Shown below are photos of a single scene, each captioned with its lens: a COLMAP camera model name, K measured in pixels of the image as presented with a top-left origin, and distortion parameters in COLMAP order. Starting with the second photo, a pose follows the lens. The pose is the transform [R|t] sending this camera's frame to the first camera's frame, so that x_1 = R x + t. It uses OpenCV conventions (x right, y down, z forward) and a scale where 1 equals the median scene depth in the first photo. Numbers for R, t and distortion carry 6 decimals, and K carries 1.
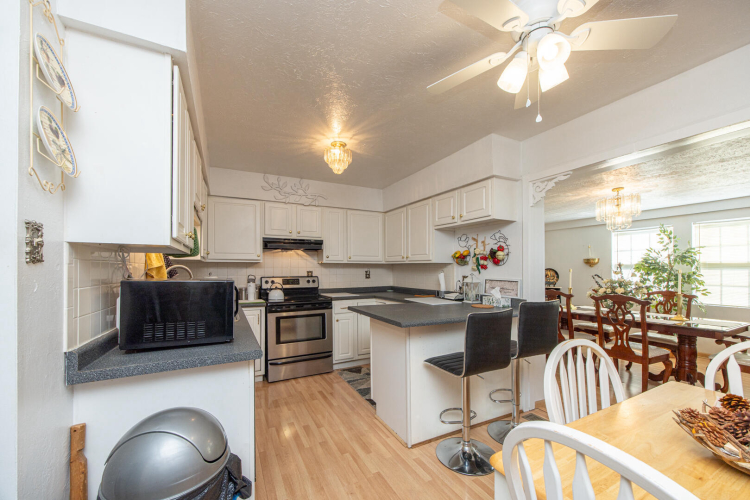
lens RADIAL K [[294.2, 0, 374.6], [0, 294.2, 264.9], [0, 0, 1]] dist [-0.000239, -0.000039]
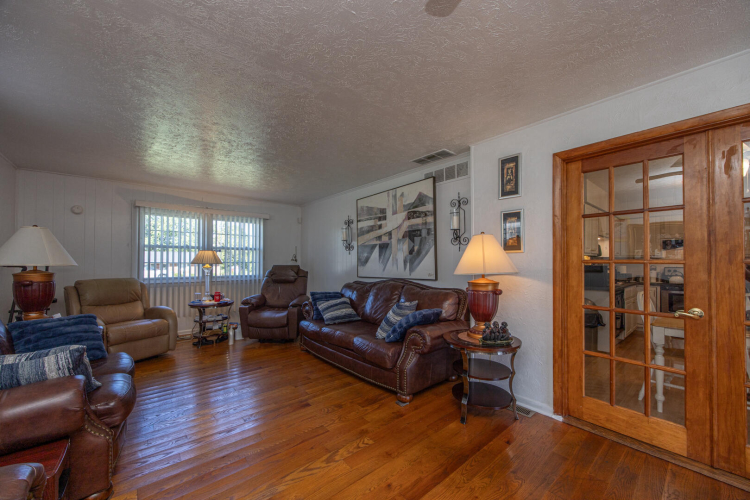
lens RADIAL K [[290.7, 0, 362.3], [0, 290.7, 261.2], [0, 0, 1]] dist [-0.000133, -0.000019]
pose [[0.217179, -0.004700, -0.976120, 0.796322], [0.010379, 0.999943, -0.002506, -0.001443], [0.976077, -0.009587, 0.217216, -0.886214]]
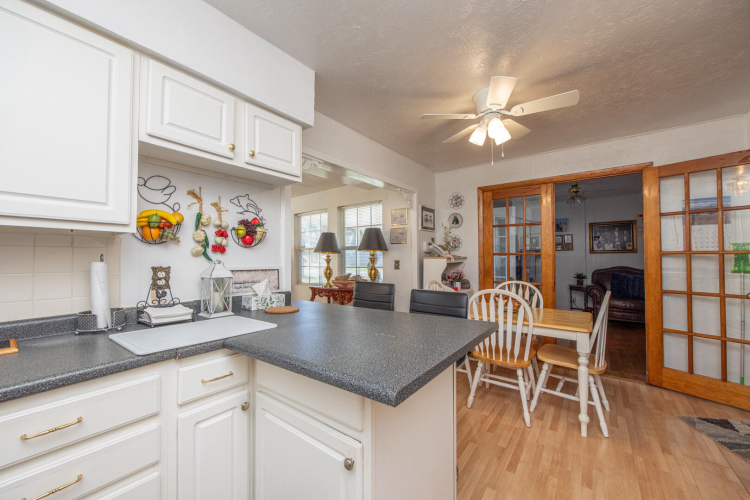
lens RADIAL K [[290.7, 0, 362.3], [0, 290.7, 261.2], [0, 0, 1]] dist [-0.000133, -0.000019]
pose [[-0.416732, -0.002372, 0.909026, -0.238775], [-0.006082, 0.999981, -0.000178, 0.026715], [-0.909009, -0.005603, -0.416738, 0.925789]]
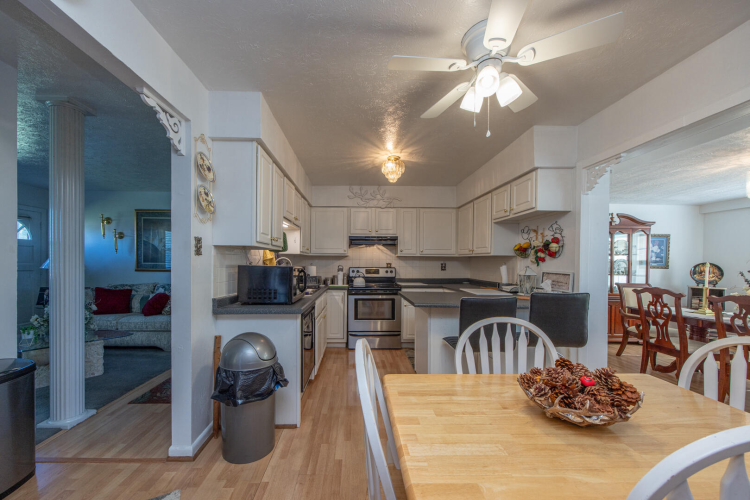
lens RADIAL K [[290.7, 0, 362.3], [0, 290.7, 261.2], [0, 0, 1]] dist [-0.000133, -0.000019]
pose [[0.900264, 0.005387, -0.435311, 0.239736], [-0.001658, 0.999959, 0.008947, 0.004476], [0.435342, -0.007333, 0.900236, -0.116368]]
